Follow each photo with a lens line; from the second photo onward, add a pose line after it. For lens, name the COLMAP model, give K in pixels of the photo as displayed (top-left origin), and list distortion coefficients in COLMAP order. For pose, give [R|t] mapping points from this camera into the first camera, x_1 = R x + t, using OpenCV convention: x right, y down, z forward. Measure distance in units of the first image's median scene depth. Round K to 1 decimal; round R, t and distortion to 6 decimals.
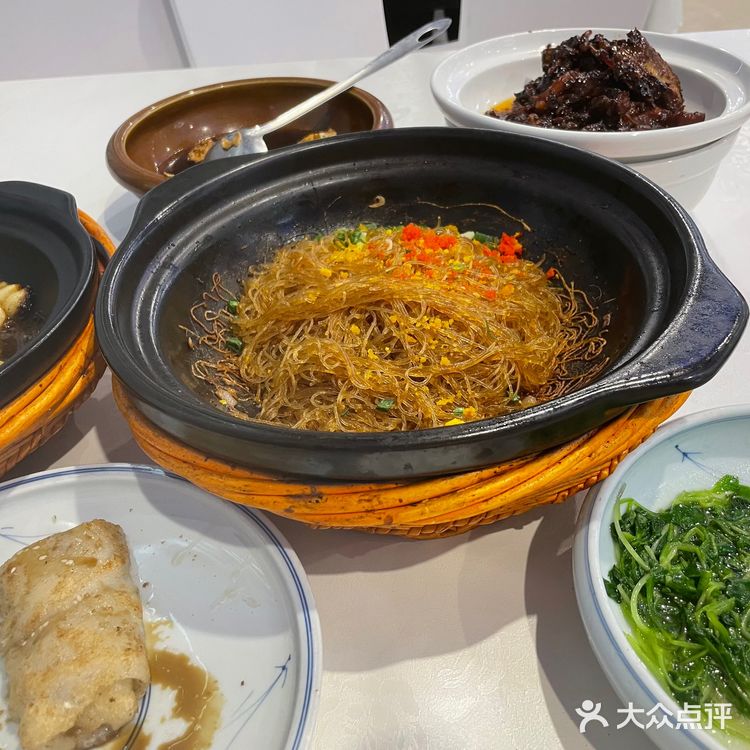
lens RADIAL K [[781.1, 0, 373.4], [0, 781.1, 375.6], [0, 0, 1]] dist [0.013010, 0.000000]
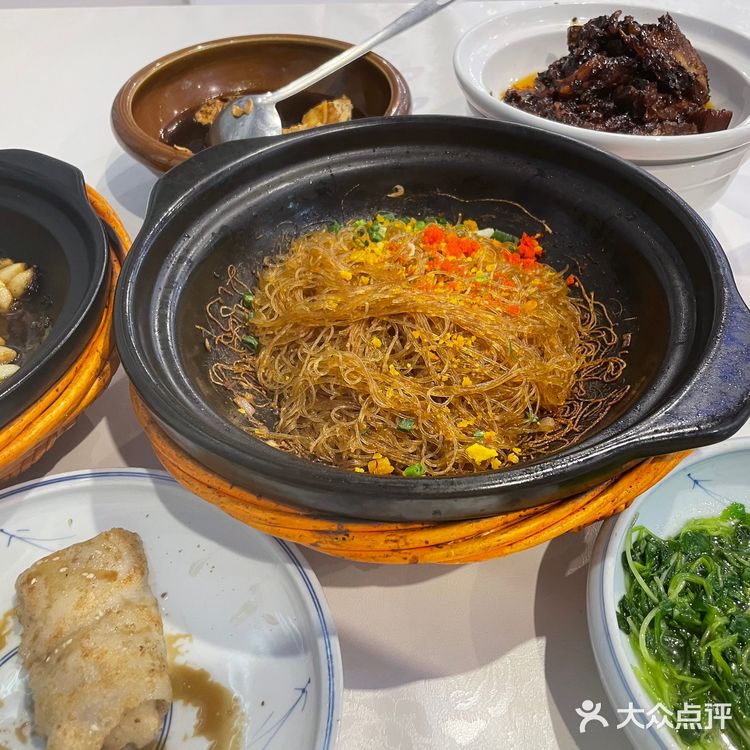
lens RADIAL K [[781.1, 0, 379.1], [0, 781.1, 375.2], [0, 0, 1]] dist [0.013010, 0.000000]
pose [[0.998636, 0.038991, 0.034722, -0.053754], [-0.042194, 0.994399, 0.096903, -0.114772], [-0.030749, -0.098236, 0.994688, 0.009856]]
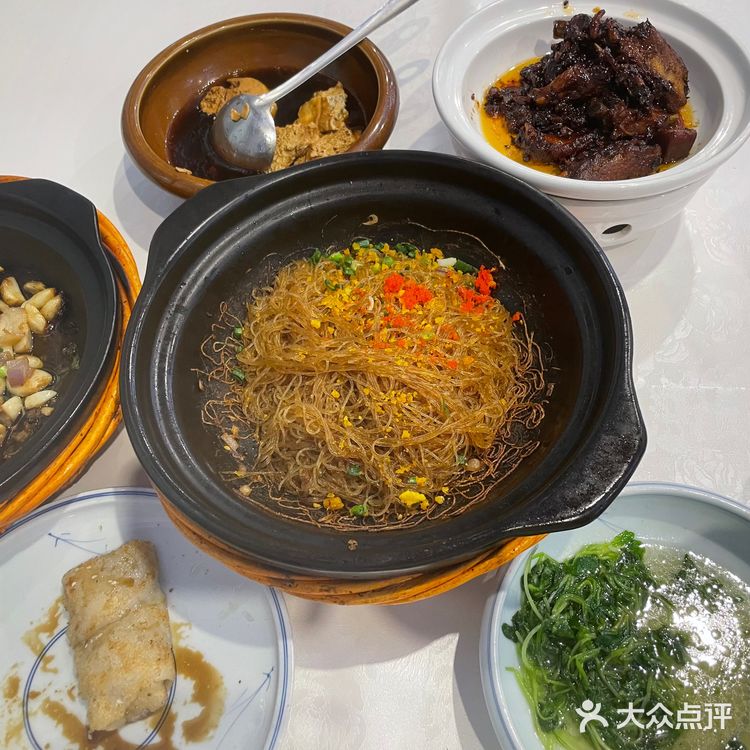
lens RADIAL K [[781.1, 0, 374.9], [0, 781.1, 372.9], [0, 0, 1]] dist [0.013010, 0.000000]
pose [[0.997940, 0.051471, -0.038285, 0.082737], [-0.036559, 0.946752, 0.319883, -0.481903], [0.052711, -0.317824, 0.946683, -0.122834]]
